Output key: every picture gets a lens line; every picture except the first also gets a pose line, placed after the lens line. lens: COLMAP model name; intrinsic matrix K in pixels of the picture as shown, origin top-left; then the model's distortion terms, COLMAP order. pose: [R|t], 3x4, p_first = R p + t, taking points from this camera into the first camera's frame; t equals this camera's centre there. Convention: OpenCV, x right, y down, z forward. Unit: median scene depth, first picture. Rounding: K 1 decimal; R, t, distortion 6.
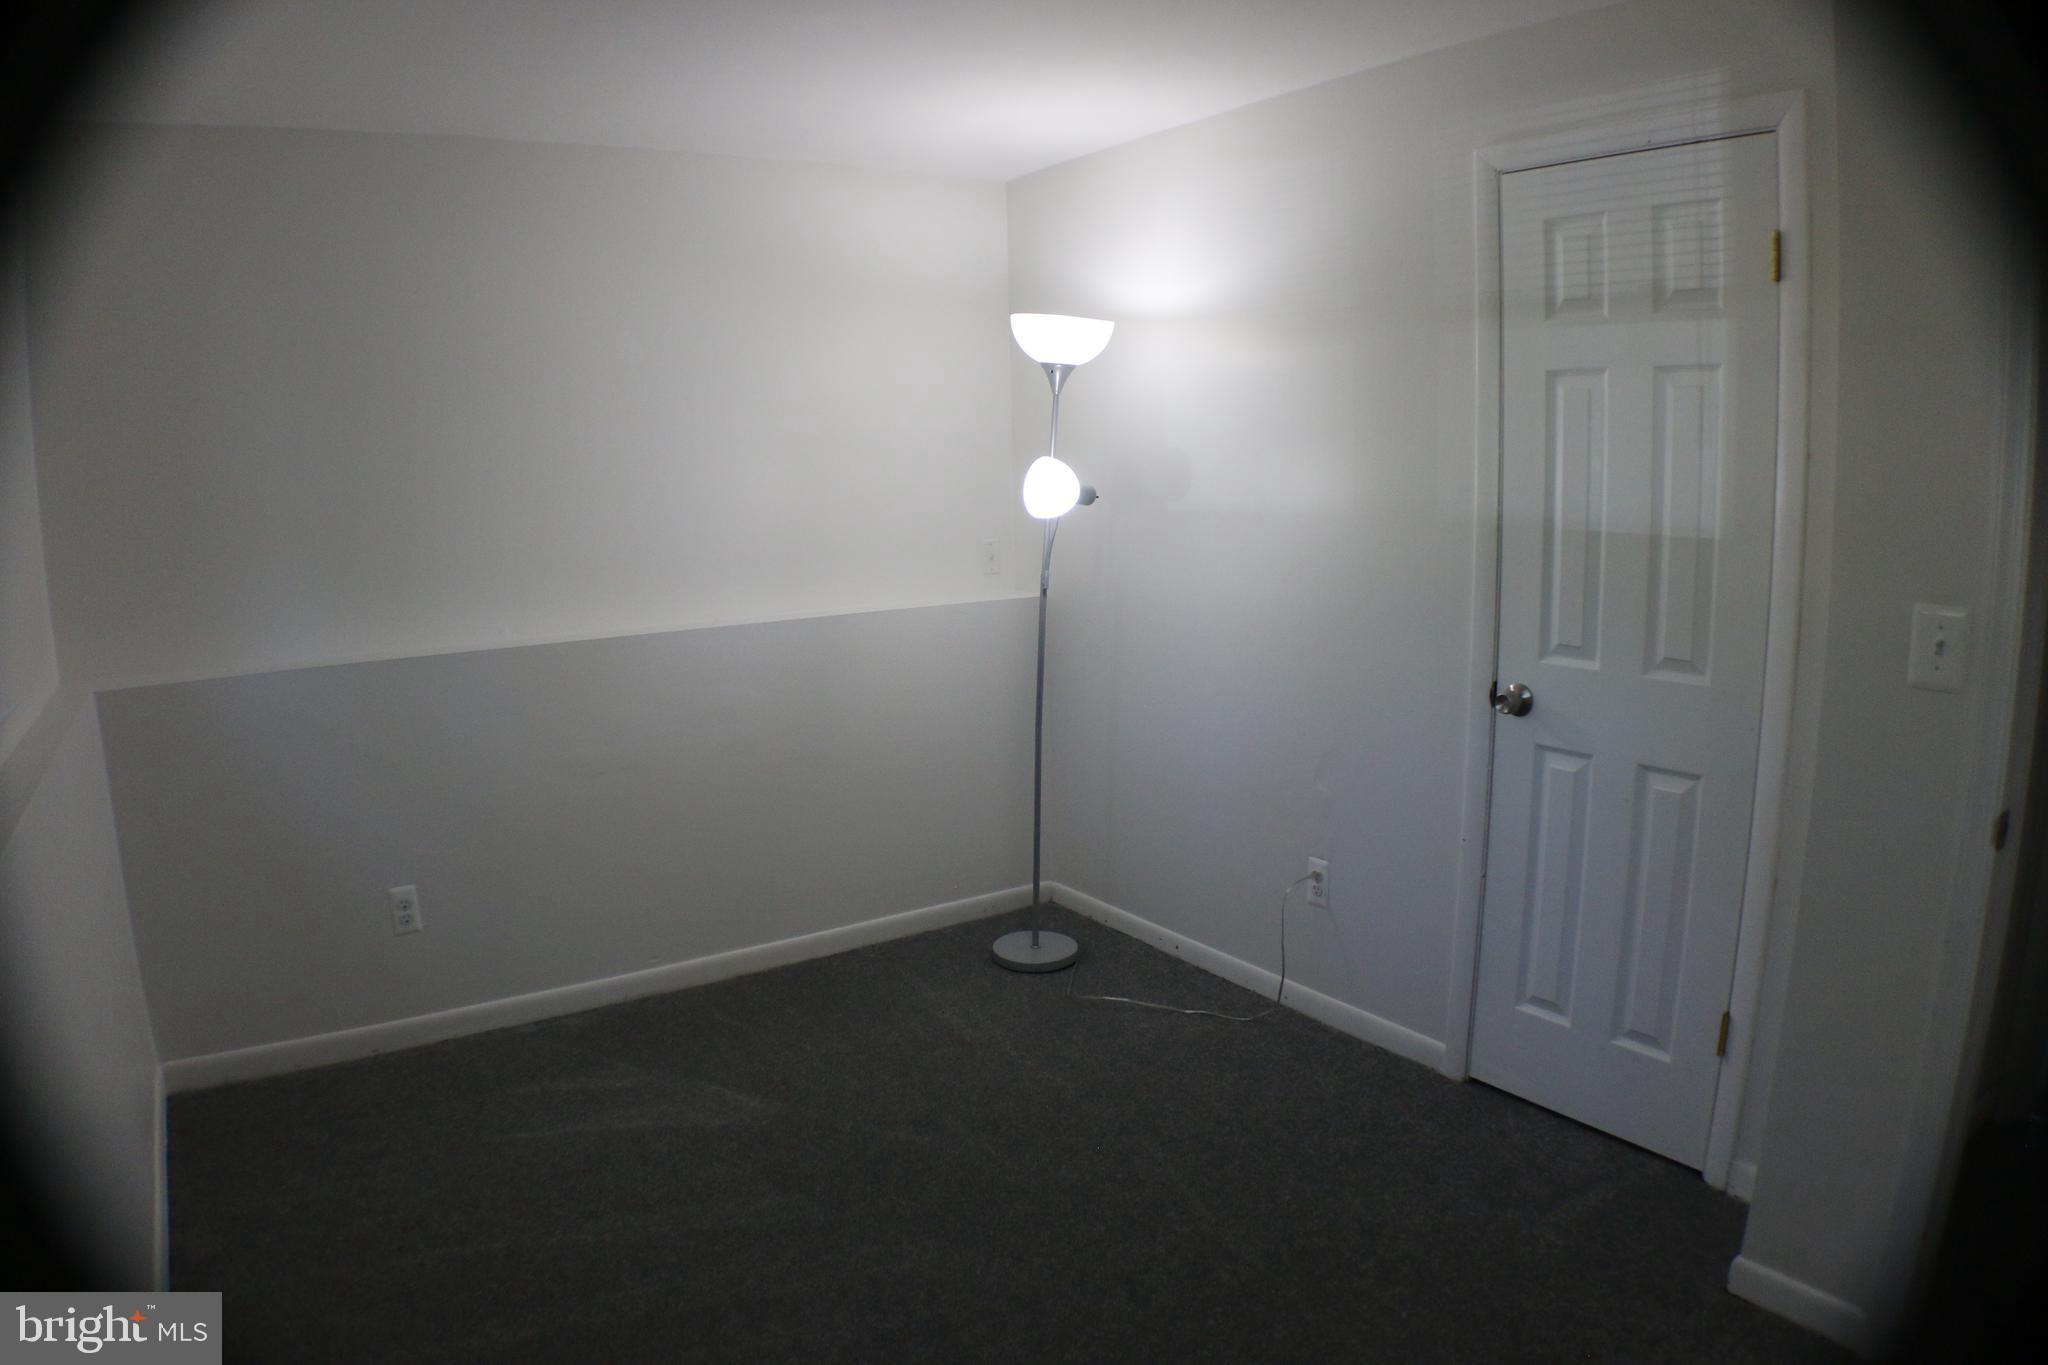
lens RADIAL K [[1368.9, 0, 1024.0], [0, 1368.9, 682.5], [0, 0, 1]] dist [-0.127437, 0.002896]
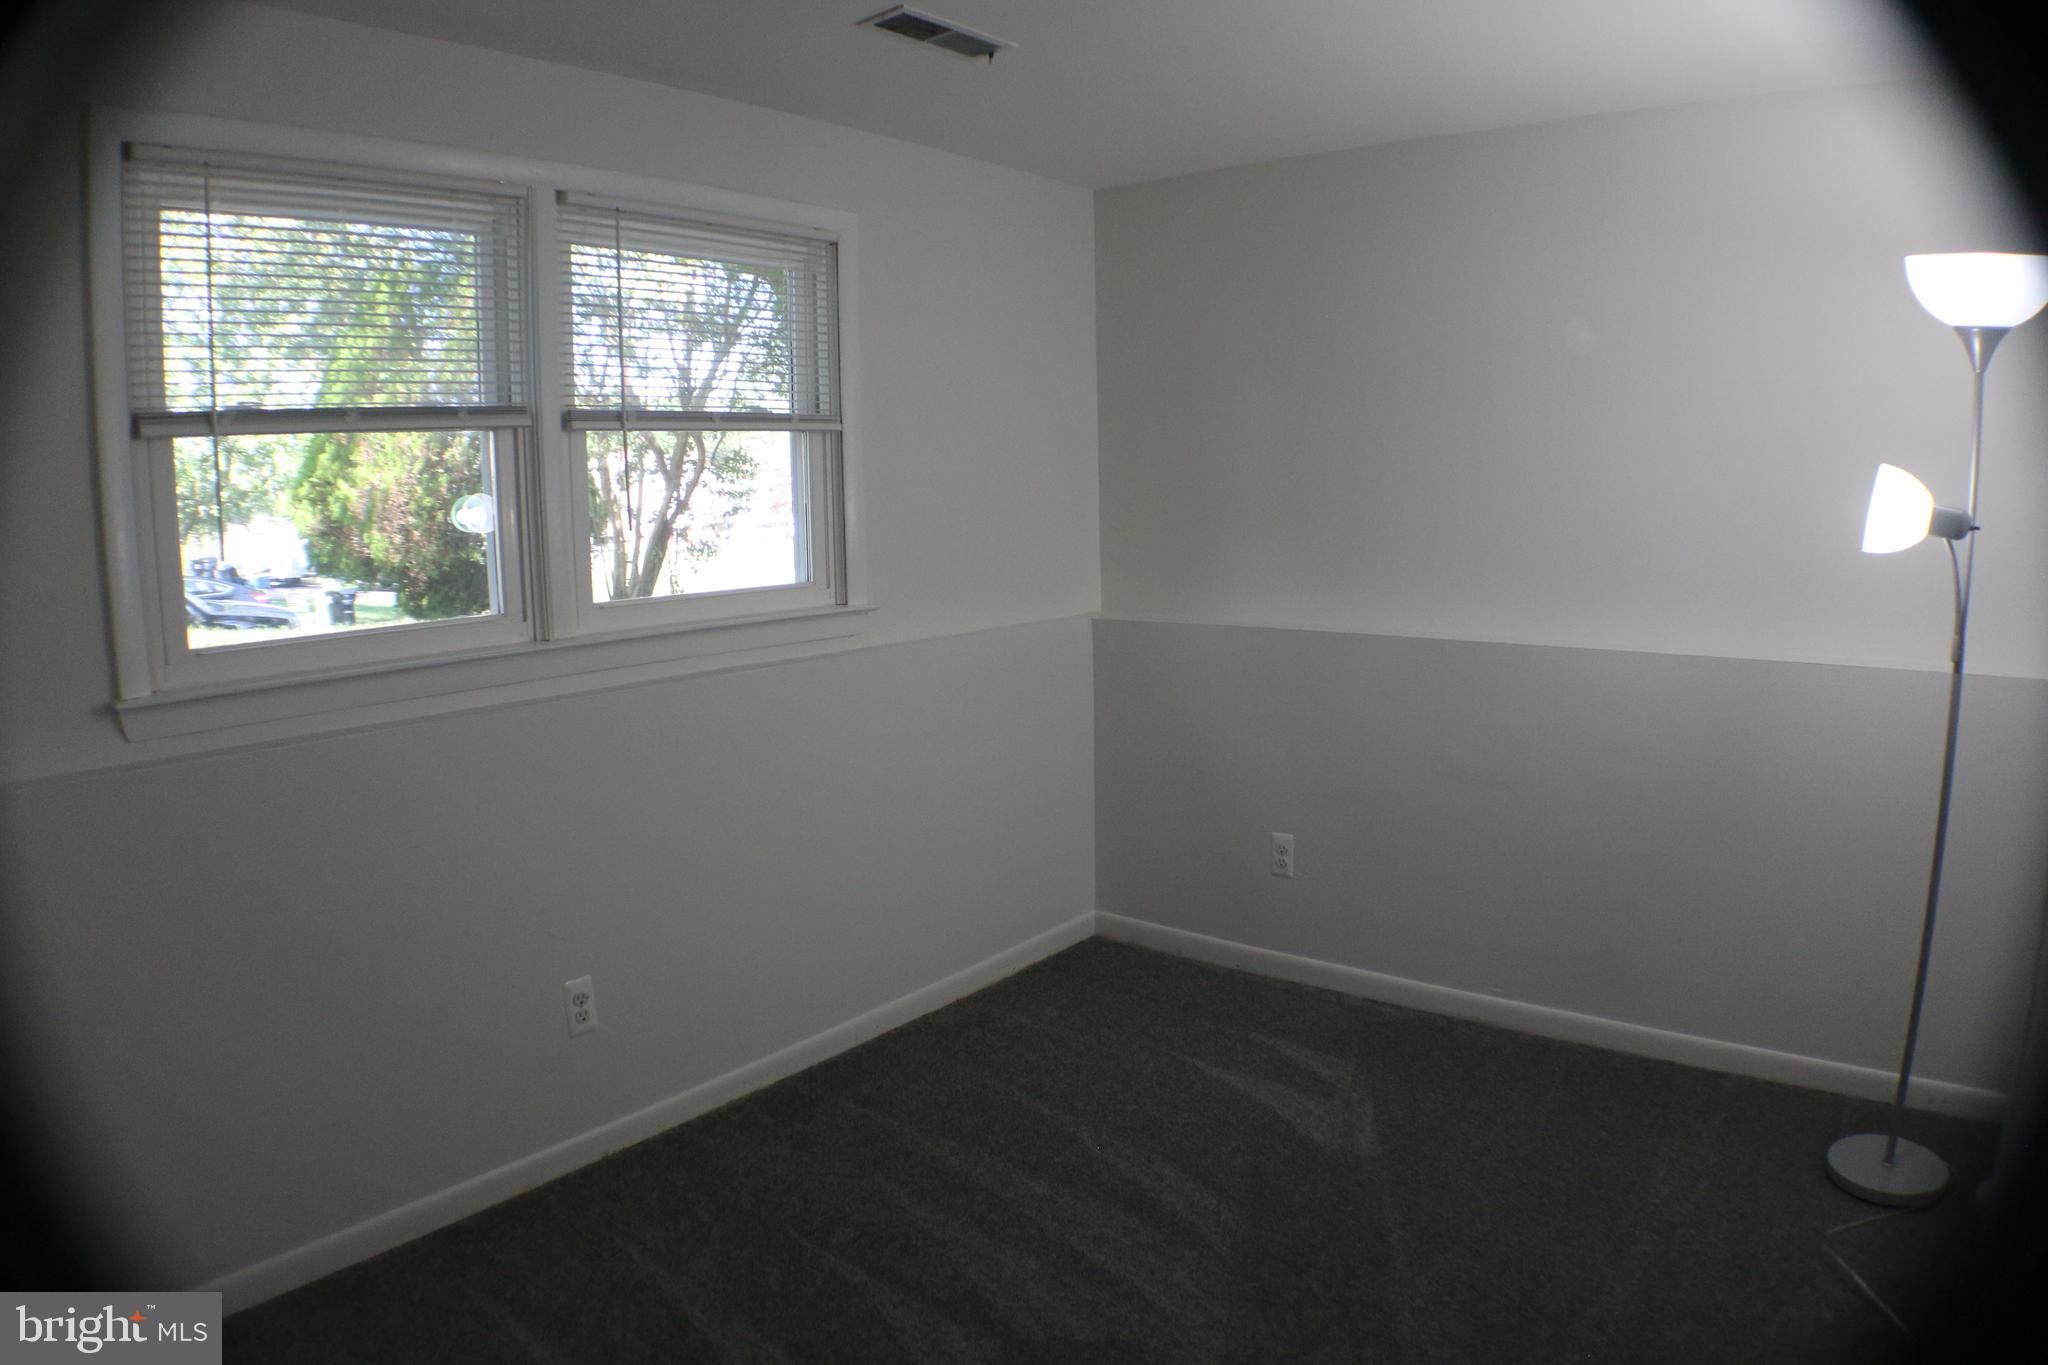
lens RADIAL K [[1368.9, 0, 1024.0], [0, 1368.9, 682.5], [0, 0, 1]] dist [-0.127437, 0.002896]
pose [[0.322306, 0.149514, -0.934754, 0.482017], [-0.149893, 0.983051, 0.105556, -0.056314], [0.934693, 0.106091, 0.339255, 0.367802]]
